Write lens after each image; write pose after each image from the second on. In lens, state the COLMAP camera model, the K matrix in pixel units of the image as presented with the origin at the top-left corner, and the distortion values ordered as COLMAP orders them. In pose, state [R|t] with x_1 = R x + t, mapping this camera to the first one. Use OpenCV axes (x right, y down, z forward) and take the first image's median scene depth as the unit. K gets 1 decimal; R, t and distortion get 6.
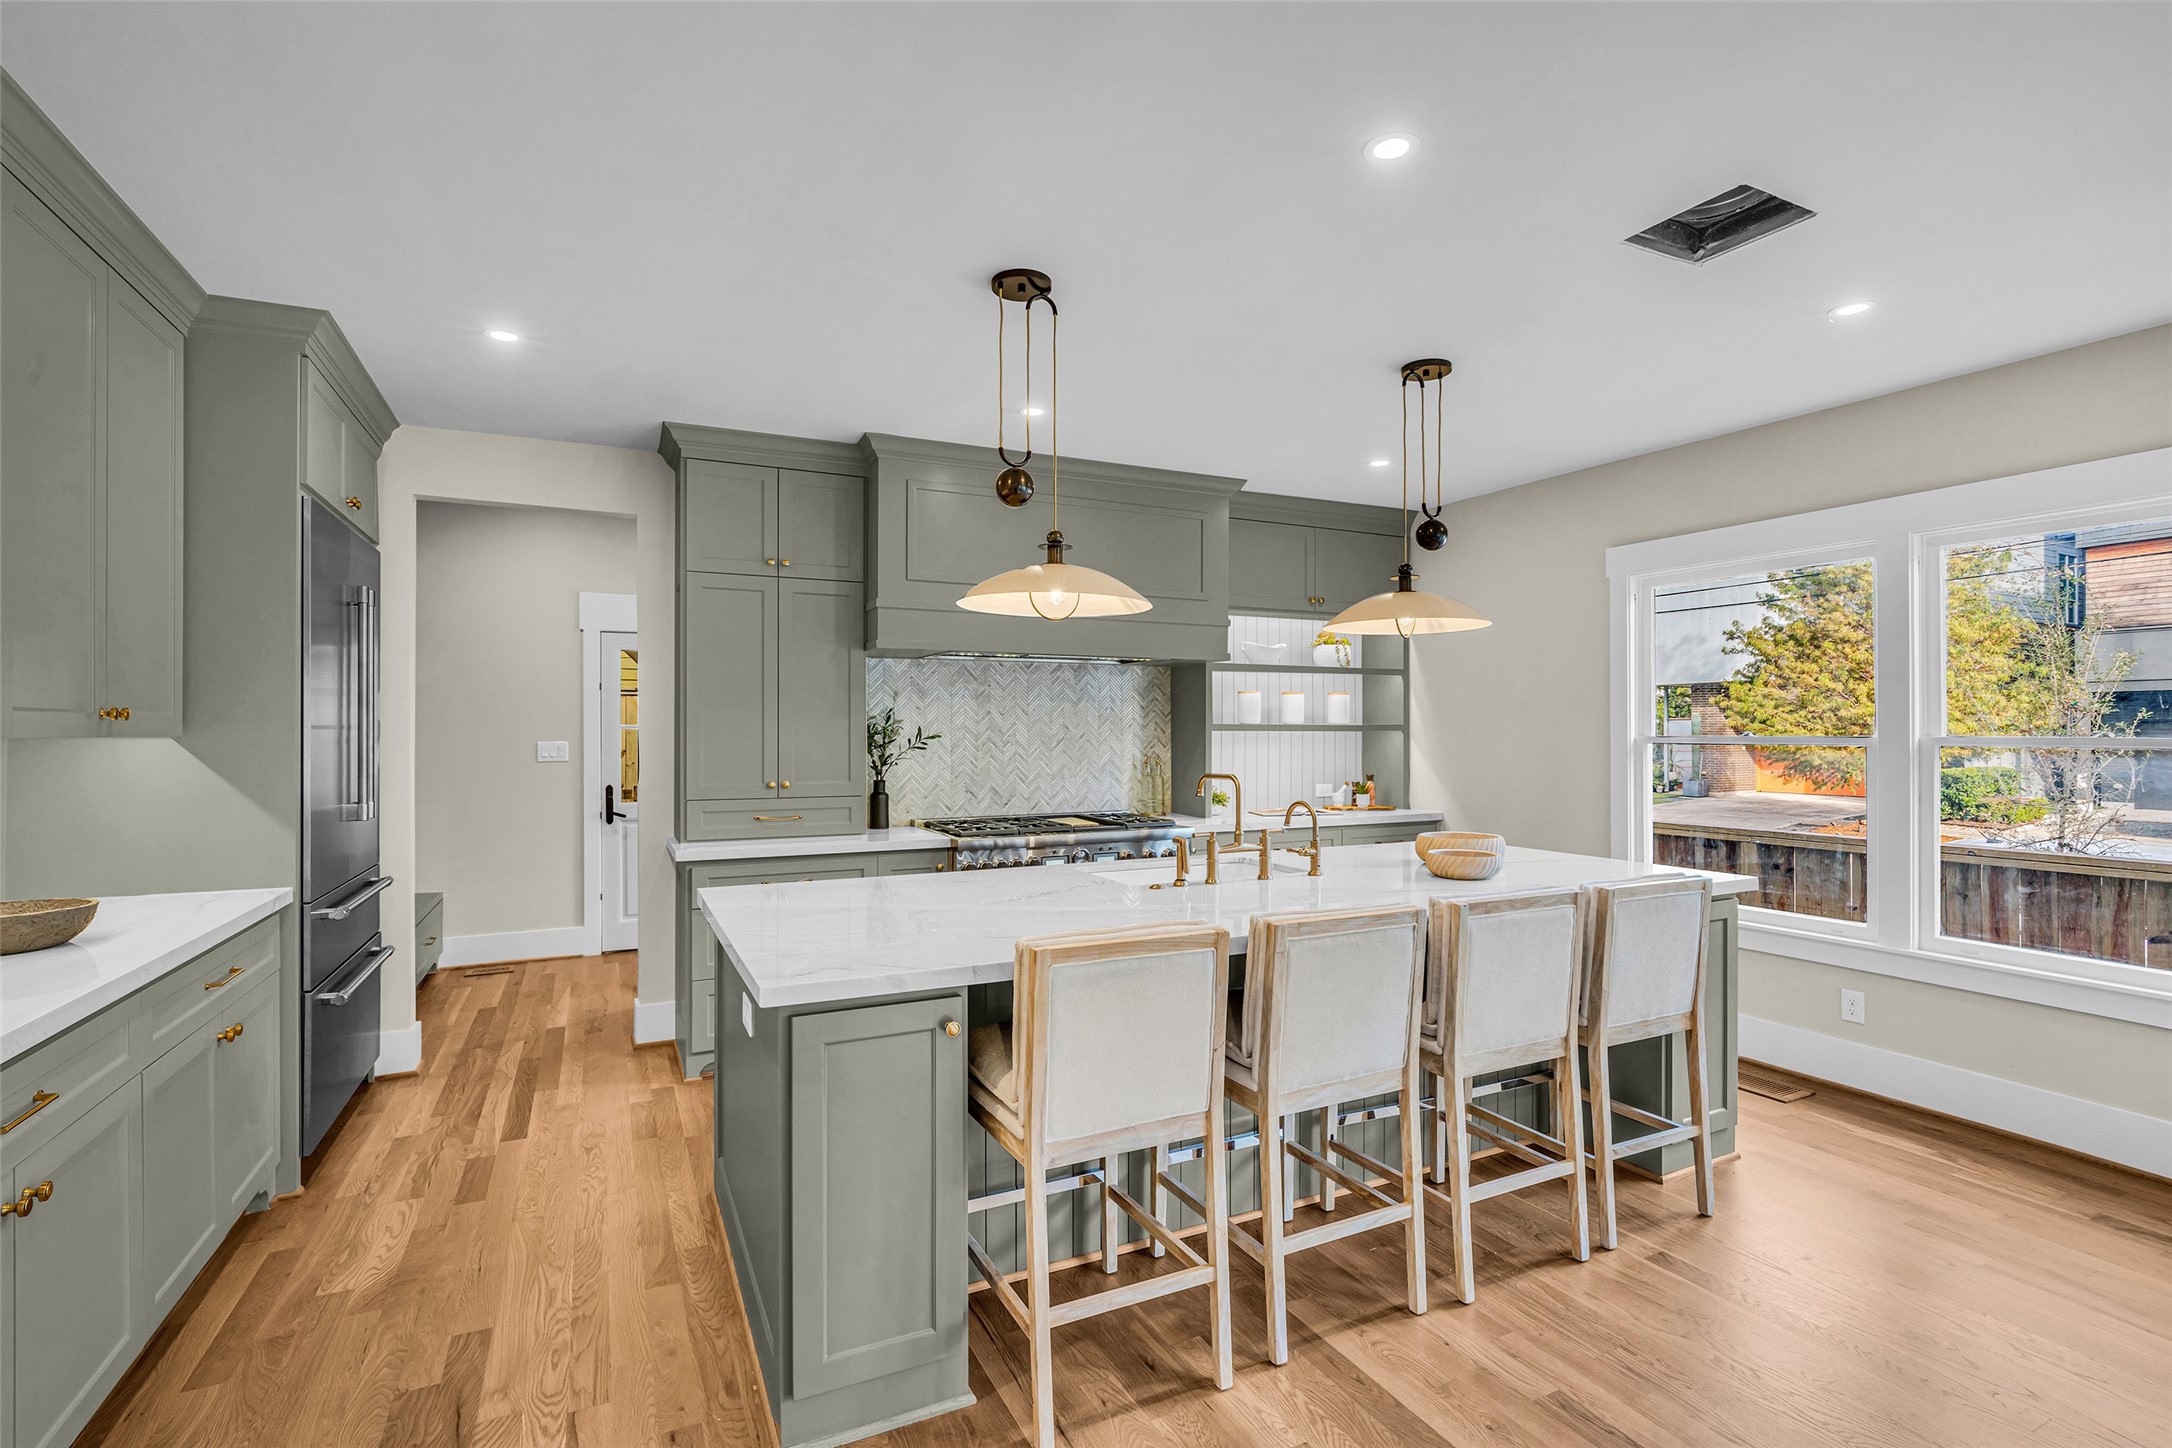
lens RADIAL K [[994.8, 0, 1088.7], [0, 994.8, 730.6], [0, 0, 1]] dist [-0.021061, 0.005837]
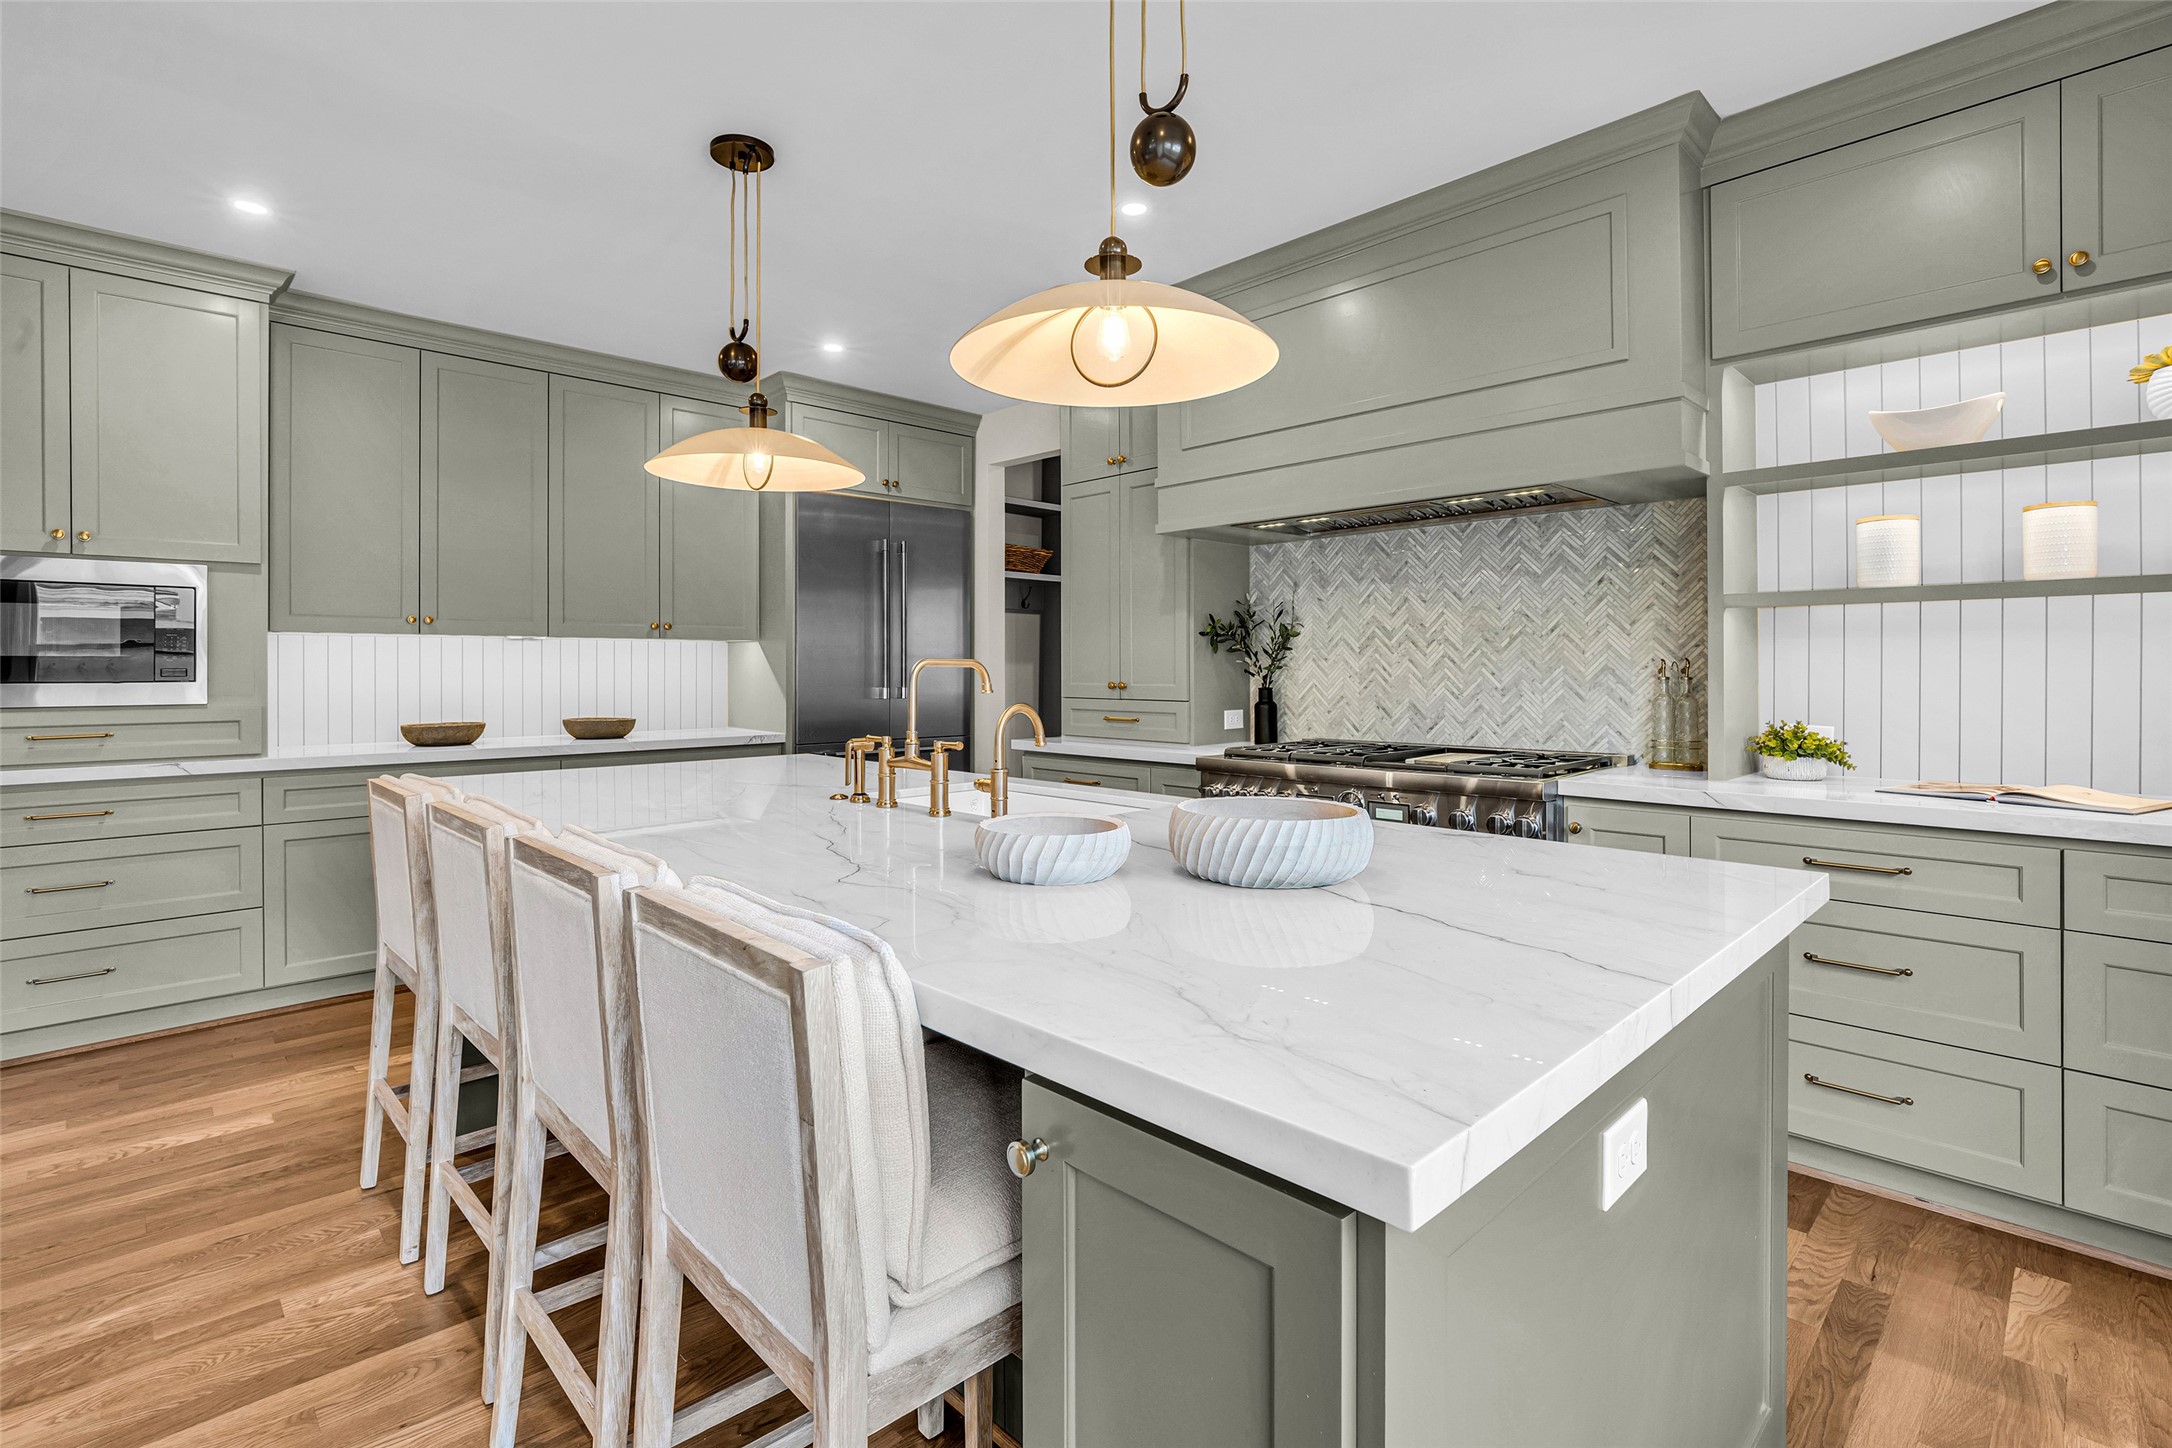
lens RADIAL K [[994.8, 0, 1089.0], [0, 994.8, 678.1], [0, 0, 1]] dist [-0.021061, 0.005837]
pose [[0.310210, 0.007443, -0.950639, 0.693192], [0.002192, 0.999961, 0.008544, 0.042993], [0.950666, -0.004735, 0.310181, 0.740221]]
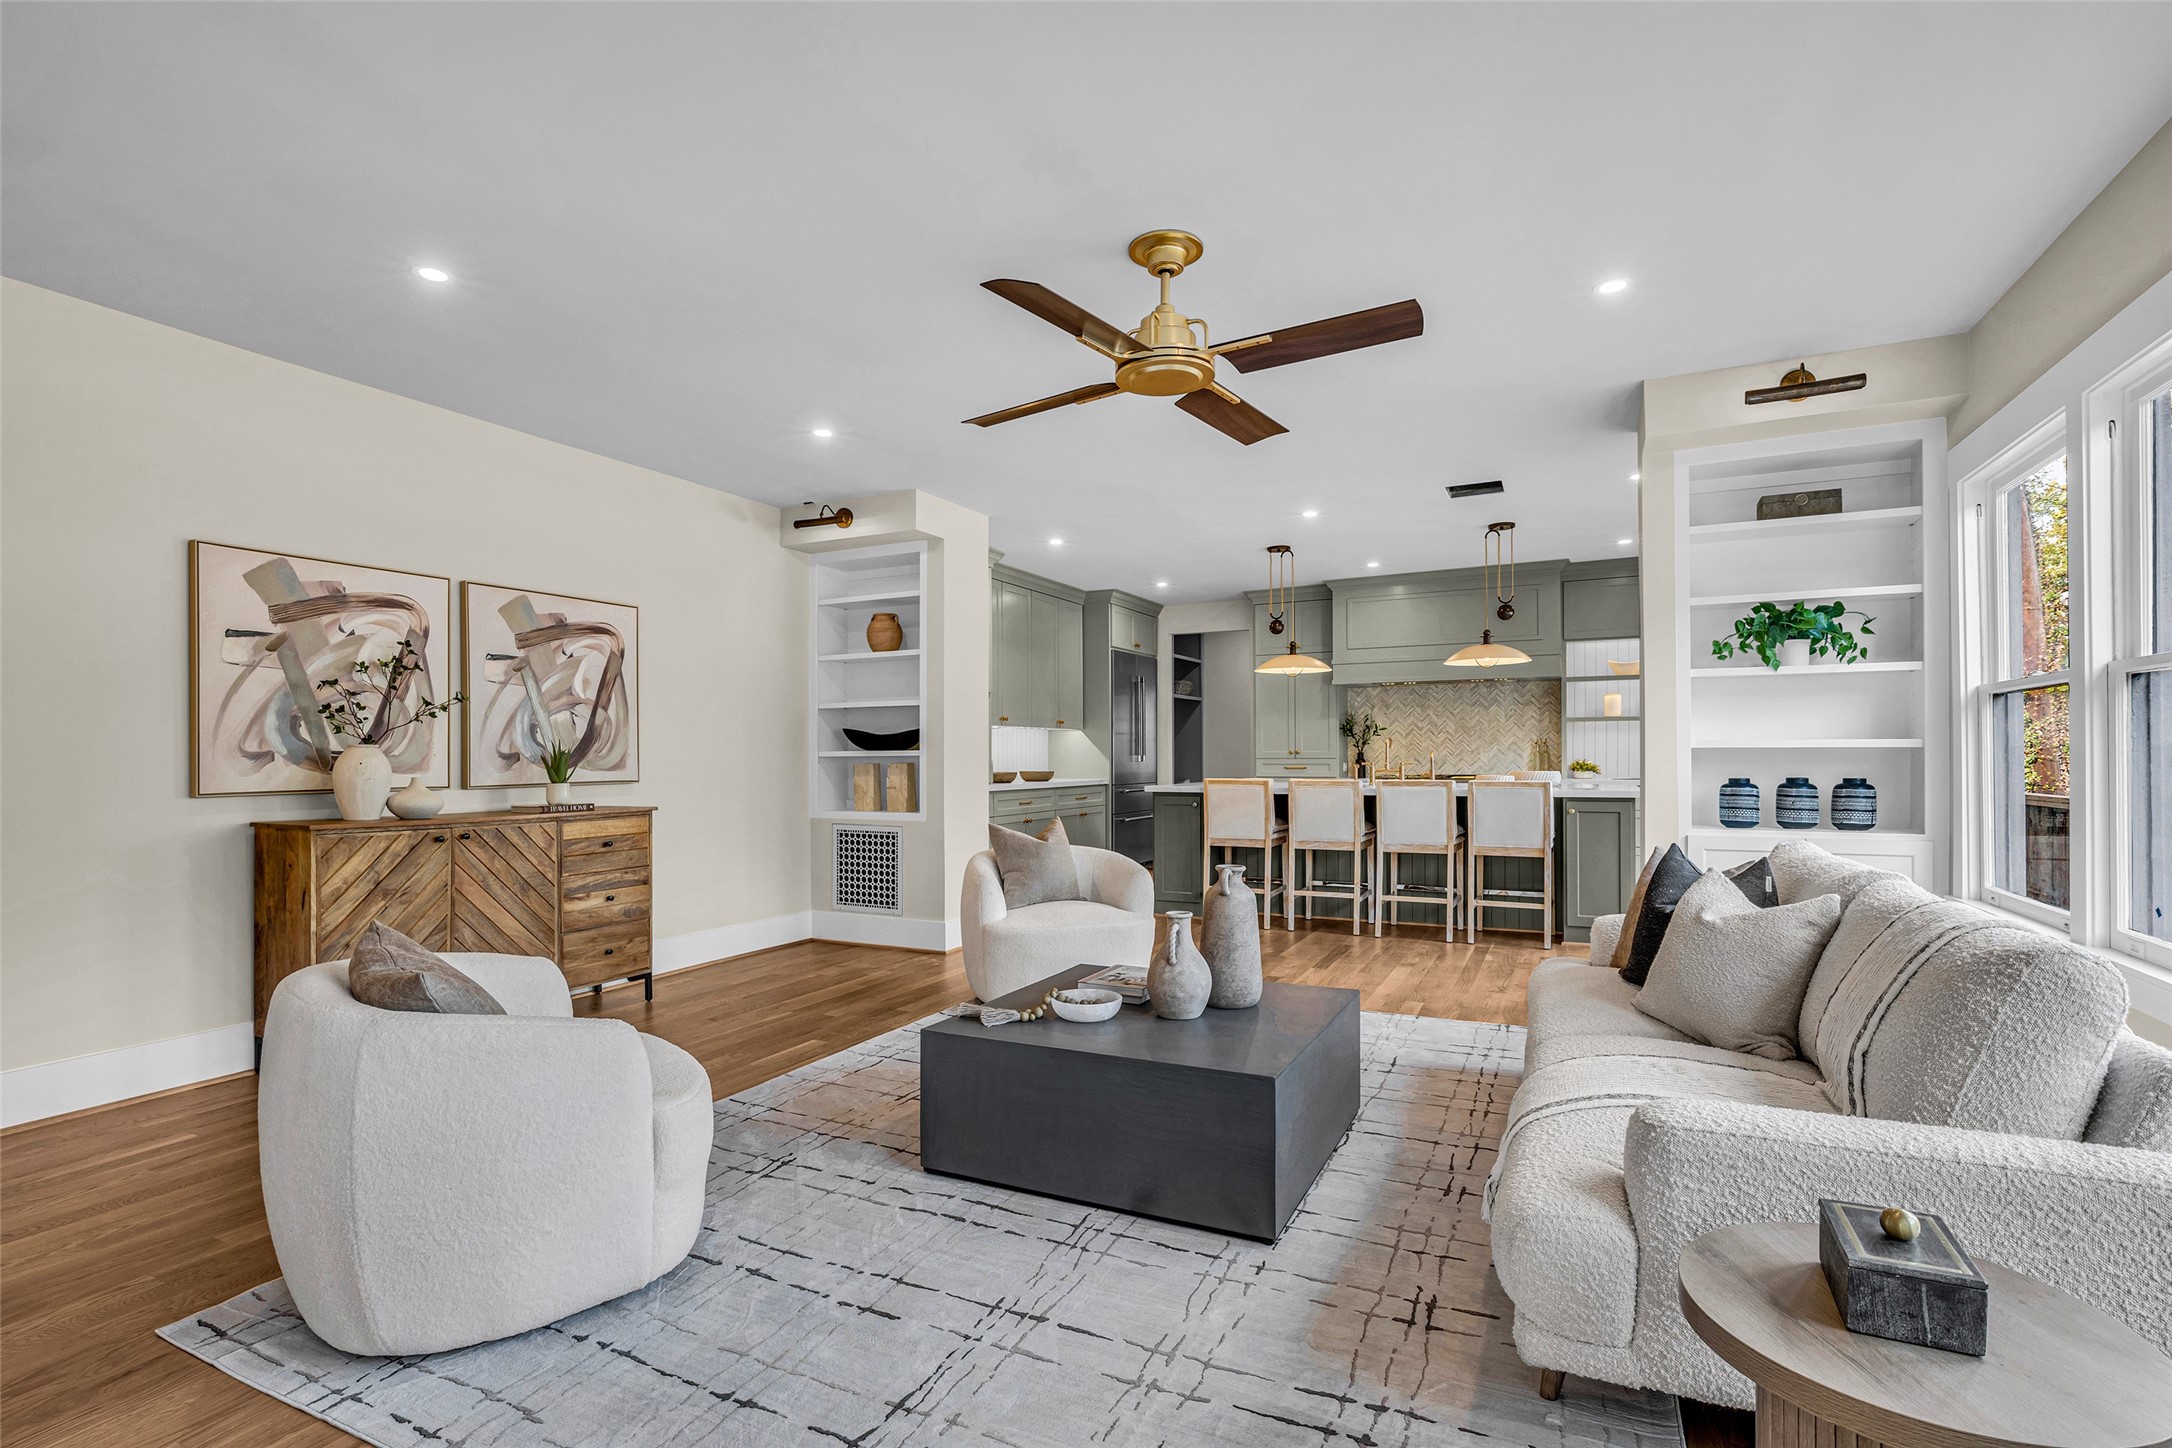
lens RADIAL K [[994.8, 0, 1072.5], [0, 994.8, 766.9], [0, 0, 1]] dist [-0.021061, 0.005837]
pose [[0.600979, 0.005472, -0.799246, 1.225017], [0.005509, 0.999924, 0.010989, 0.067337], [0.799246, -0.011007, 0.600903, -0.730924]]
